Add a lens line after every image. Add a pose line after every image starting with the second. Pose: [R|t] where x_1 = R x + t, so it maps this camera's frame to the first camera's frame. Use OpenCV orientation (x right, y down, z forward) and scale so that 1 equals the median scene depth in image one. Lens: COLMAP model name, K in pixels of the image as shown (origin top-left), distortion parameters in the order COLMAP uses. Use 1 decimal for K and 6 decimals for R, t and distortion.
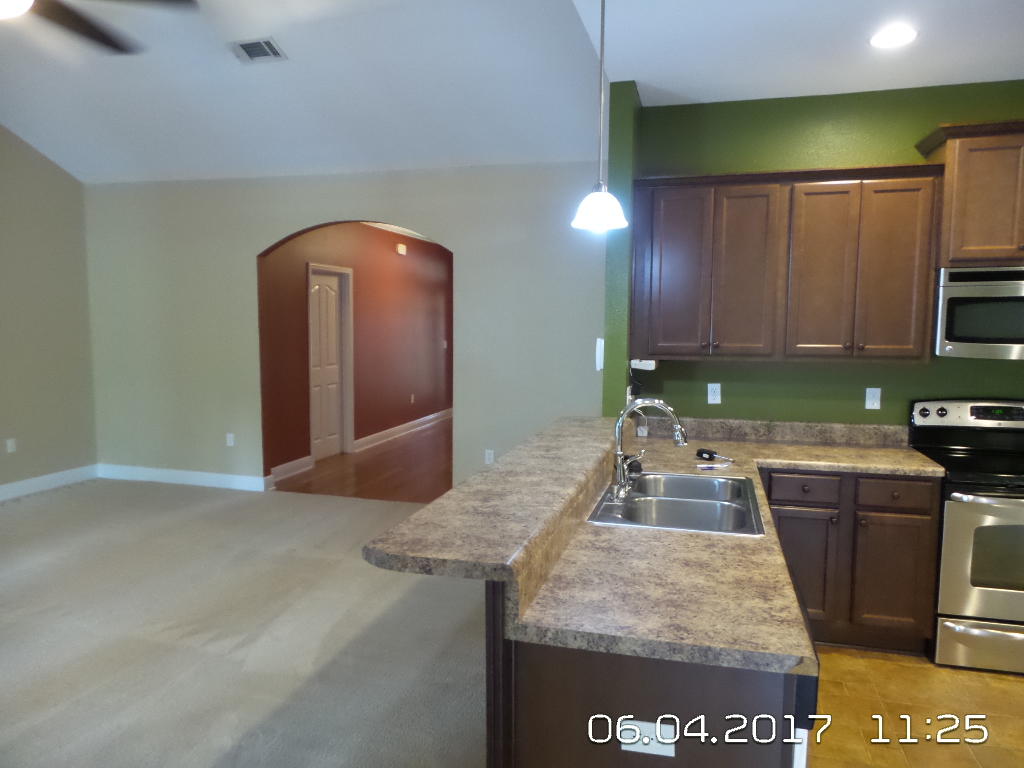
lens RADIAL K [[703.4, 0, 516.0], [0, 703.4, 394.7], [0, 0, 1]] dist [-0.000785, -0.000333]
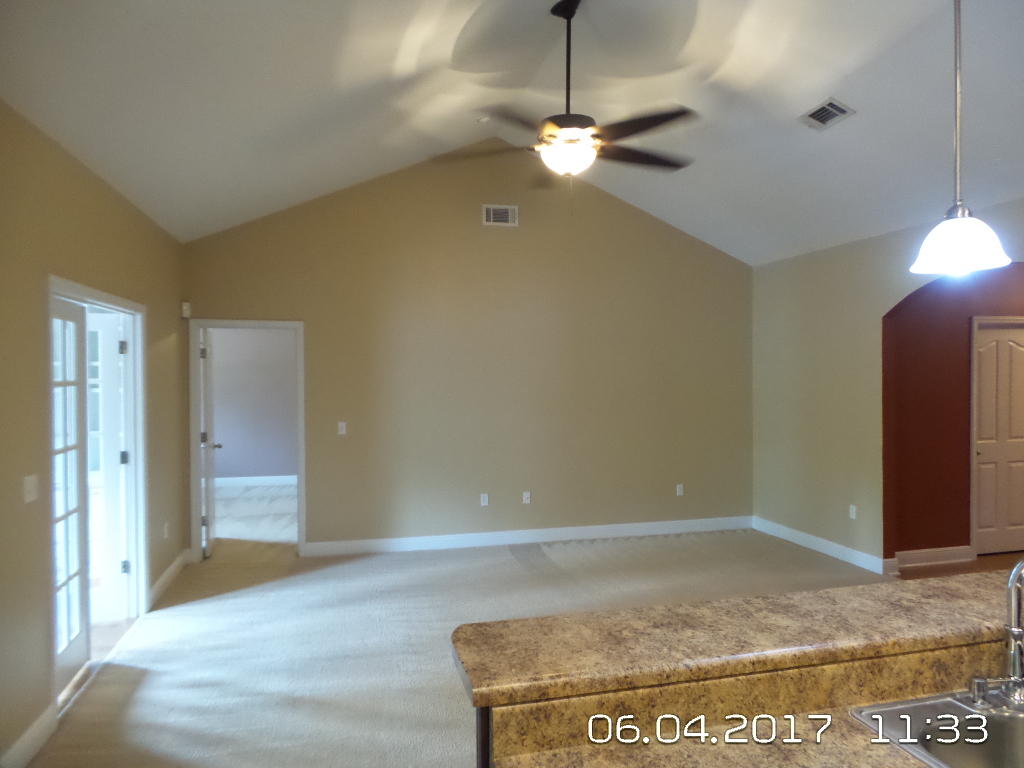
lens RADIAL K [[699.4, 0, 507.3], [0, 699.4, 399.8], [0, 0, 1]] dist [-0.006103, 0.000707]
pose [[0.496687, 0.011556, -0.867853, 0.389814], [-0.073747, 0.996857, -0.028933, -0.054858], [0.864791, 0.078372, 0.495978, 0.261285]]
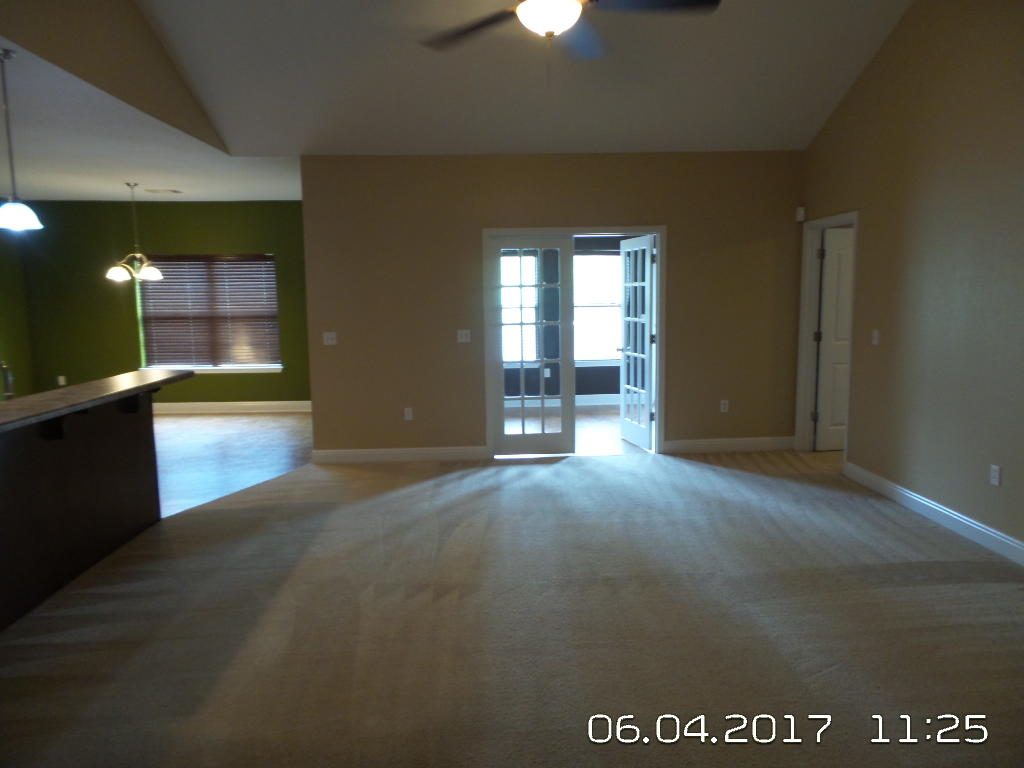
lens RADIAL K [[703.4, 0, 516.0], [0, 703.4, 394.7], [0, 0, 1]] dist [-0.000785, -0.000333]
pose [[-0.953958, 0.039200, -0.297369, -0.316923], [-0.031433, 0.972898, 0.229087, -0.228676], [0.298290, 0.227887, -0.926872, 2.270771]]
